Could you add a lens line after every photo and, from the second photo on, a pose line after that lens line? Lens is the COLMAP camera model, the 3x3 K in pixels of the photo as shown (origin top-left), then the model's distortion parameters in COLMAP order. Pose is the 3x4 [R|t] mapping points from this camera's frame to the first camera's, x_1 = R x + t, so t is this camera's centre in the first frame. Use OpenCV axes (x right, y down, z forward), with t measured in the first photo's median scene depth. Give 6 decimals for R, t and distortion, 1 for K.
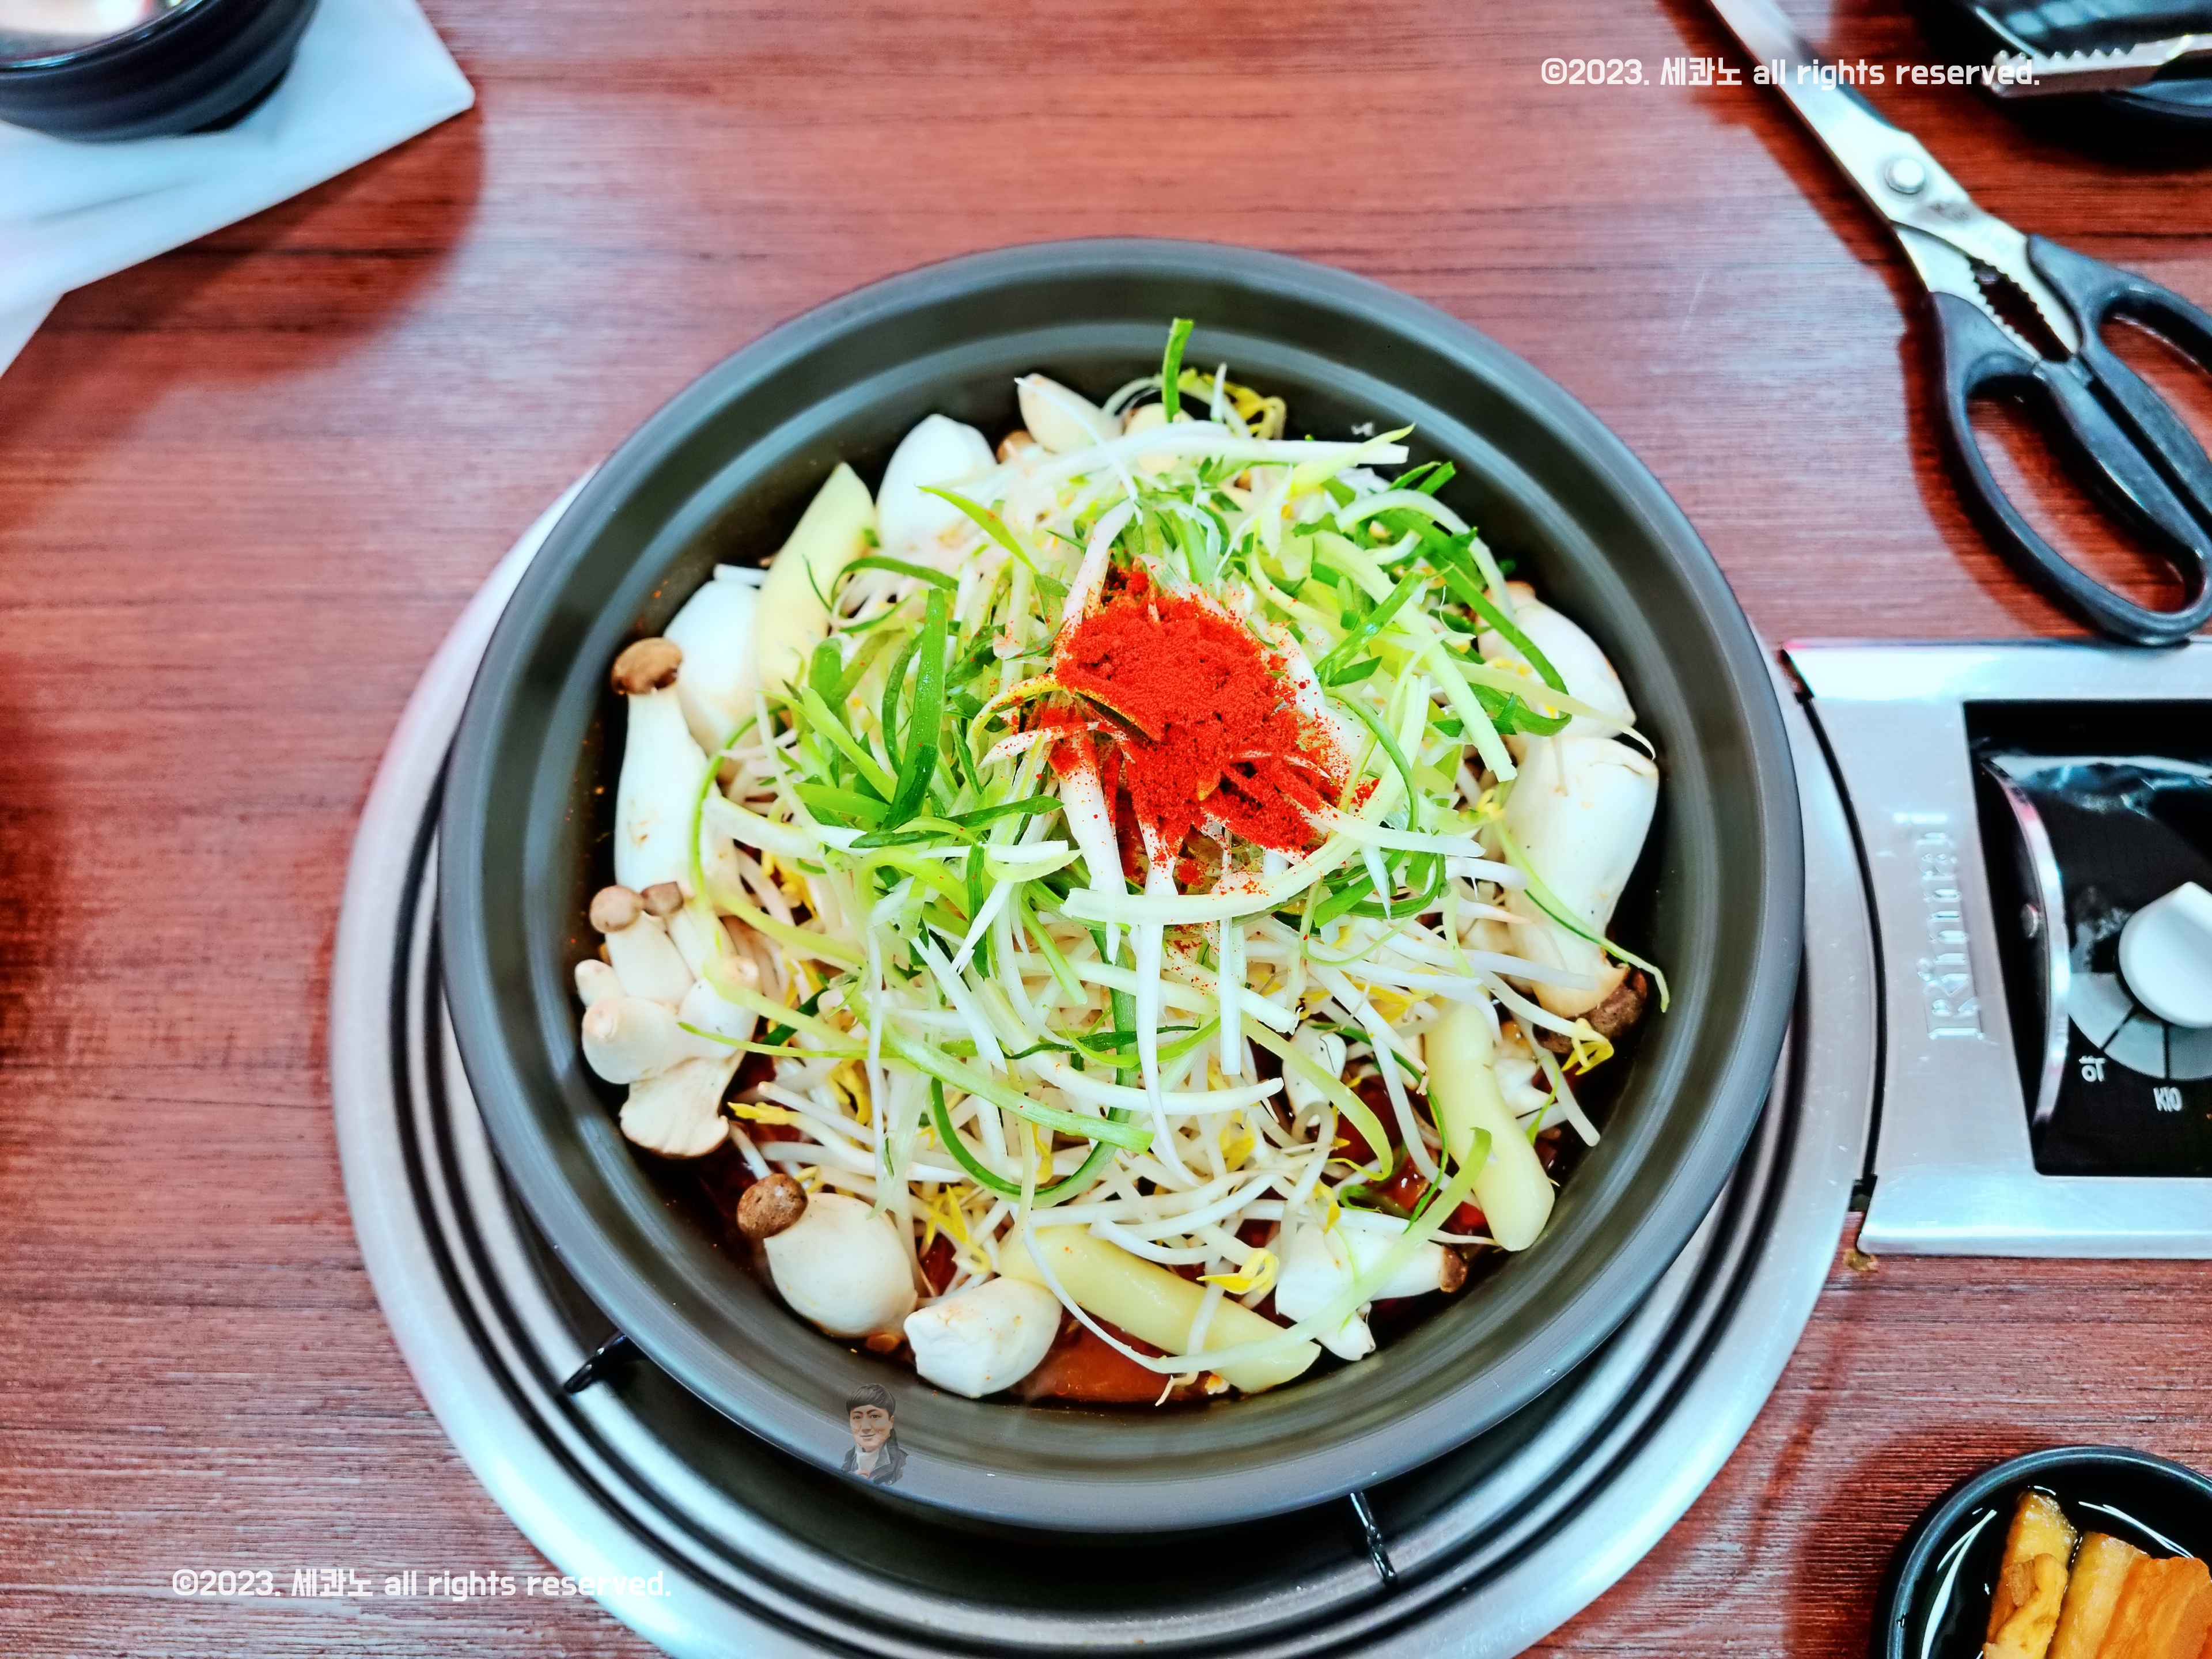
lens RADIAL K [[1752.3, 0, 1103.7], [0, 1752.3, 782.3], [0, 0, 1]] dist [0.040338, -0.073455]
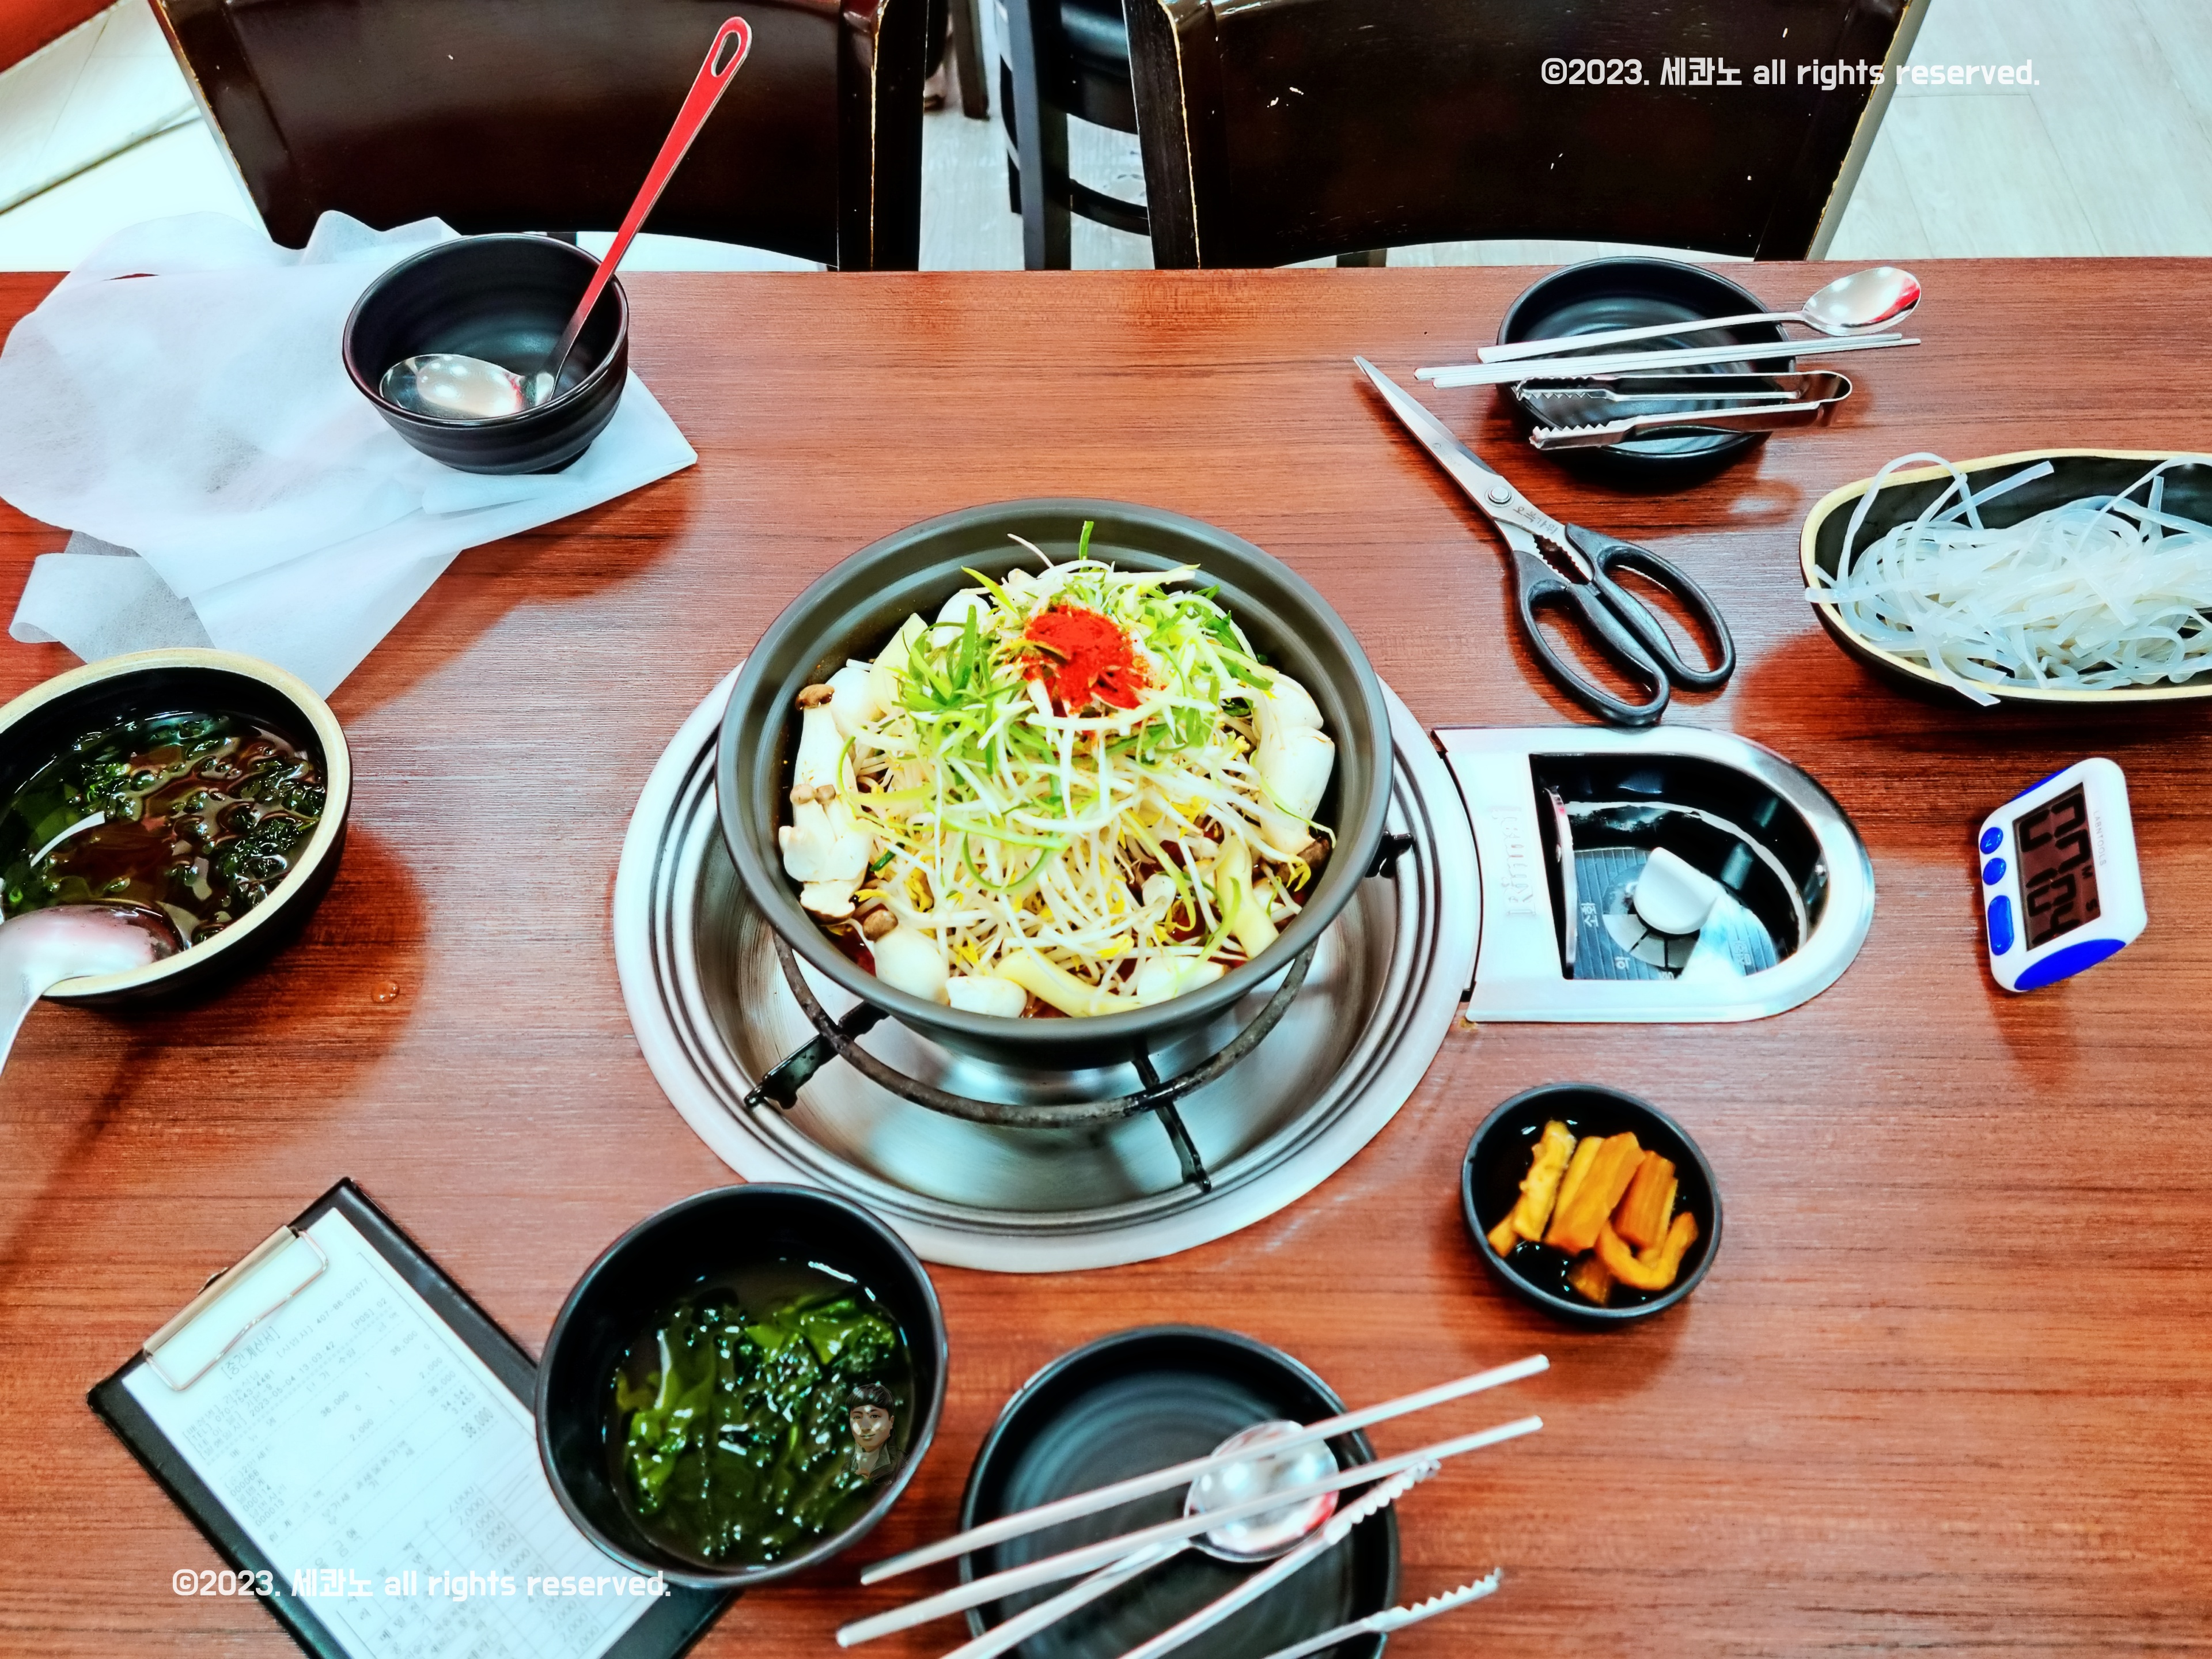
lens RADIAL K [[1752.3, 0, 1112.2], [0, 1752.3, 833.5], [0, 0, 1]] dist [0.040338, -0.073455]
pose [[0.999827, -0.001070, 0.018561, 0.028016], [0.005567, 0.969774, -0.243943, 0.484459], [-0.017739, 0.244005, 0.969612, -0.737805]]
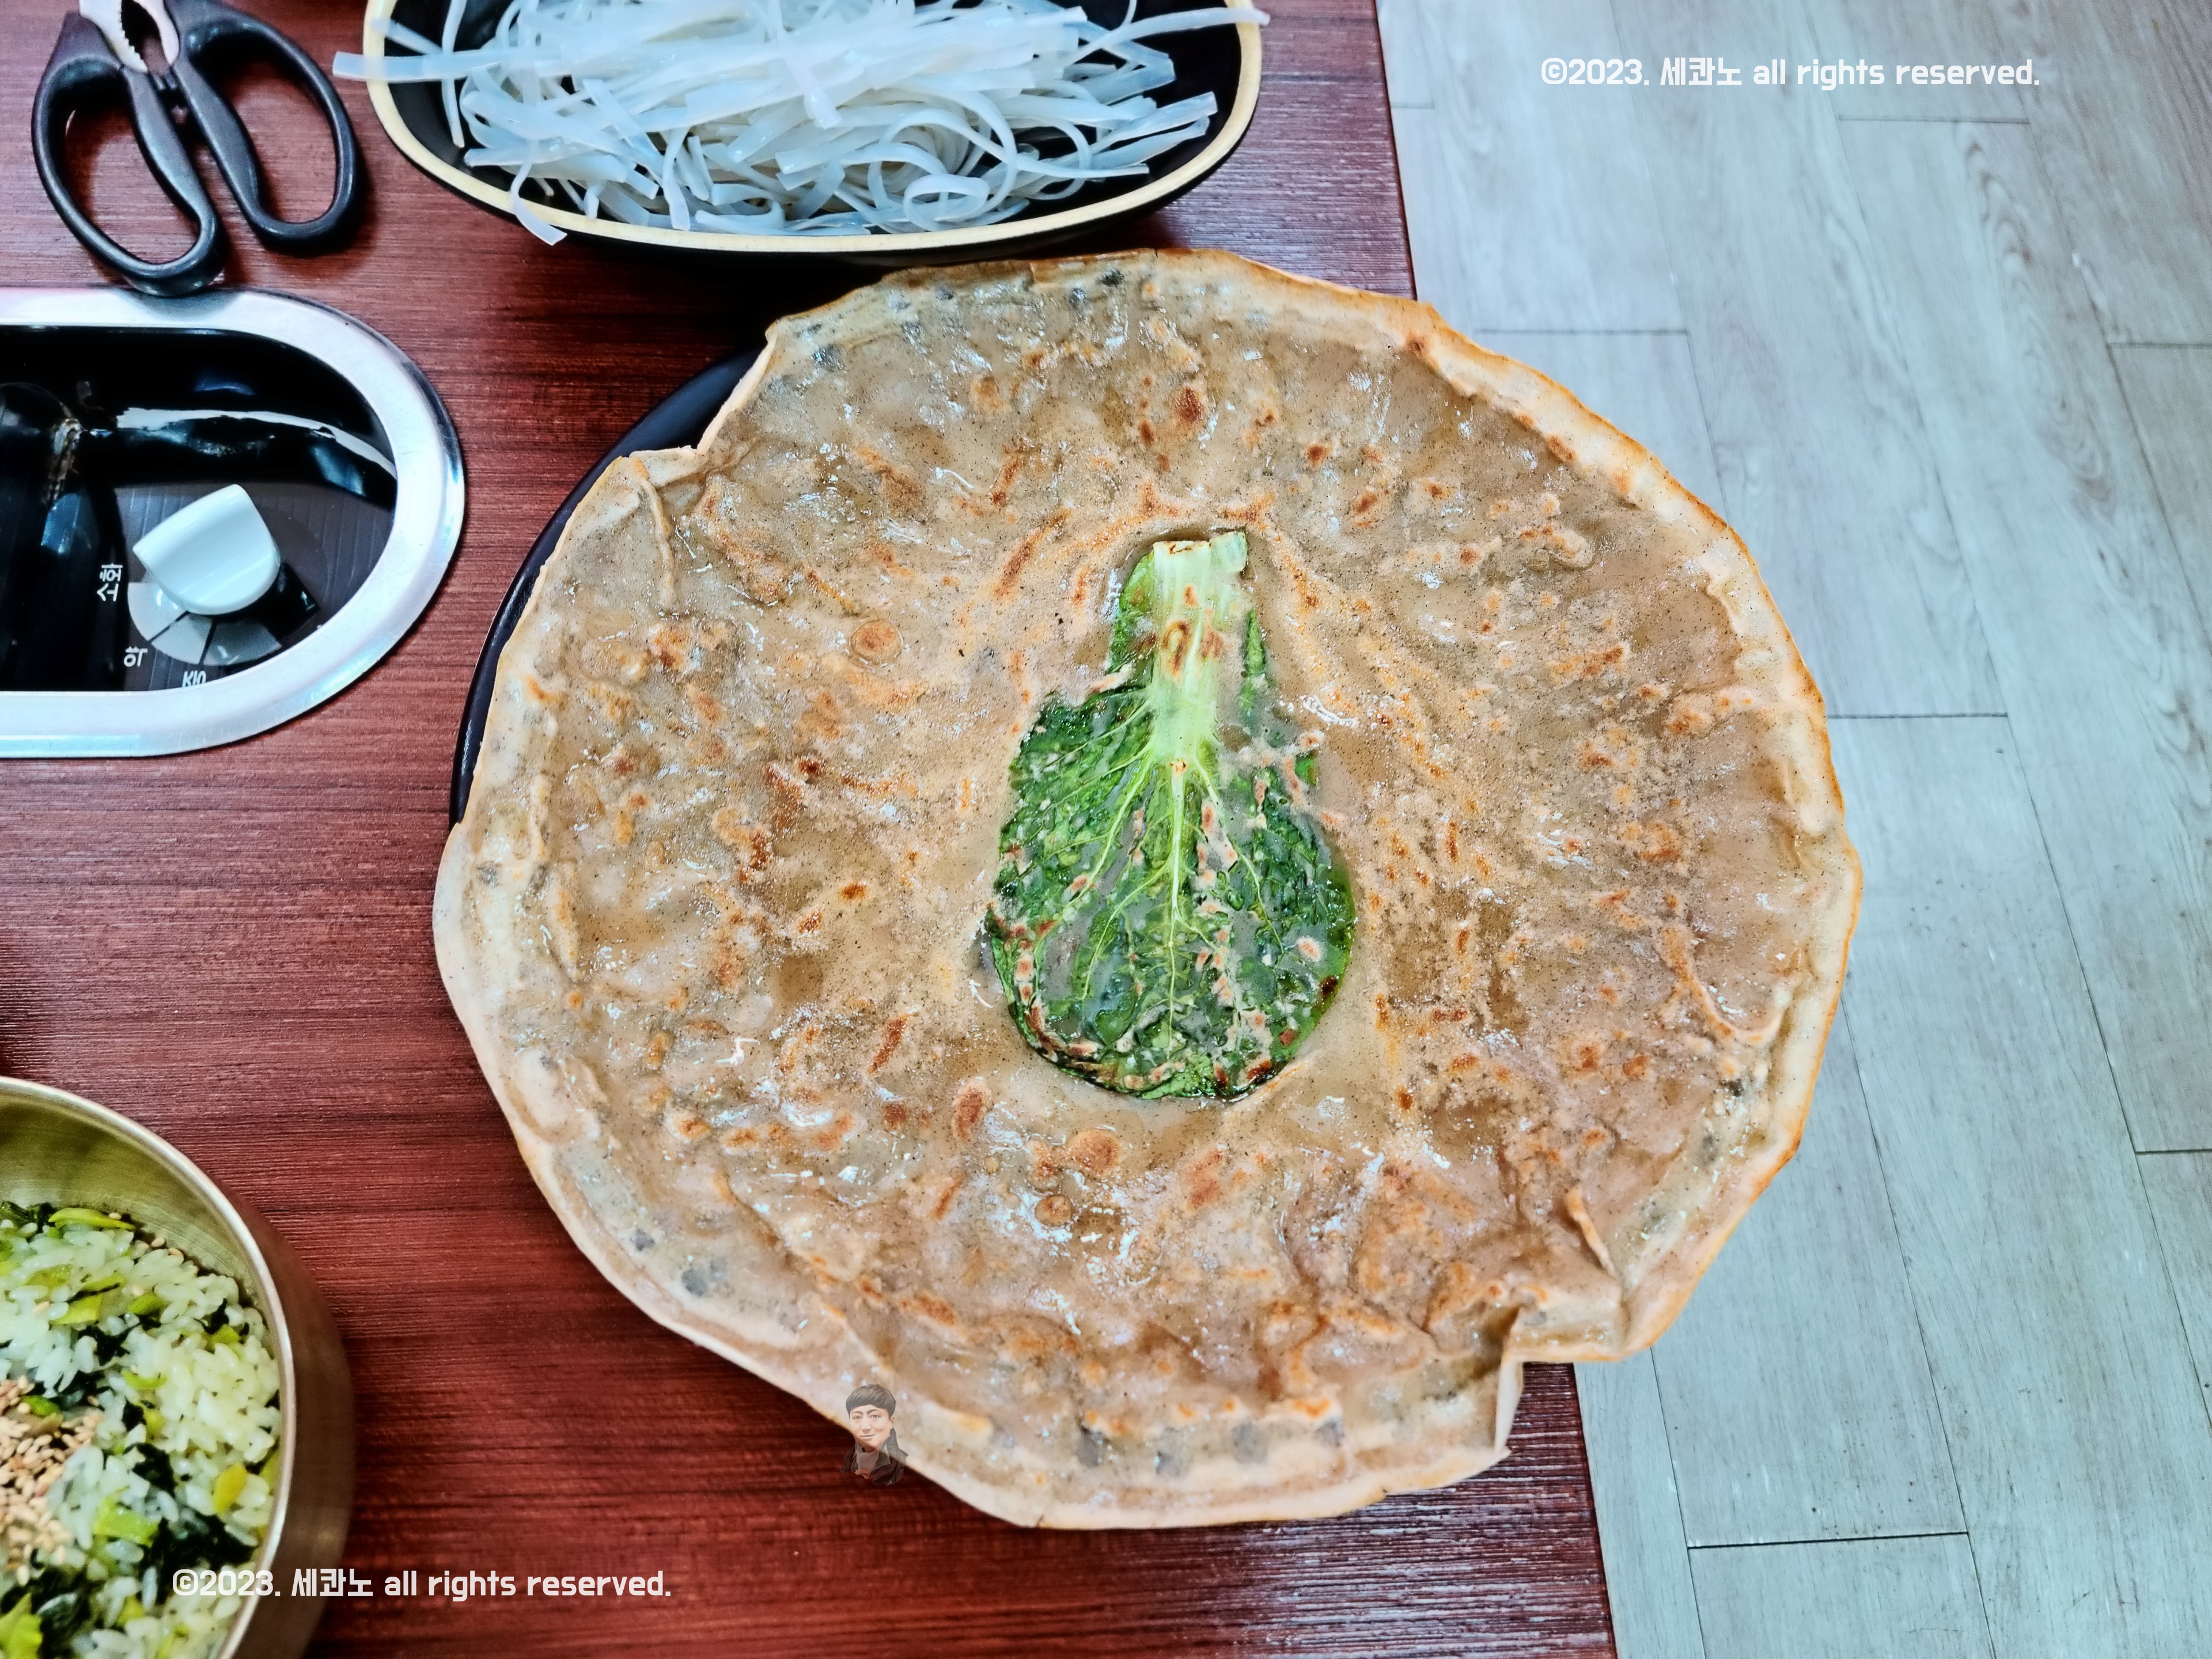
lens RADIAL K [[1752.3, 0, 1110.3], [0, 1752.3, 826.6], [0, 0, 1]] dist [0.040338, -0.073455]
pose [[0.991068, -0.013718, 0.132652, 1.084607], [0.020304, 0.998621, -0.048420, 0.359722], [-0.131804, 0.050681, 0.989979, -0.219168]]
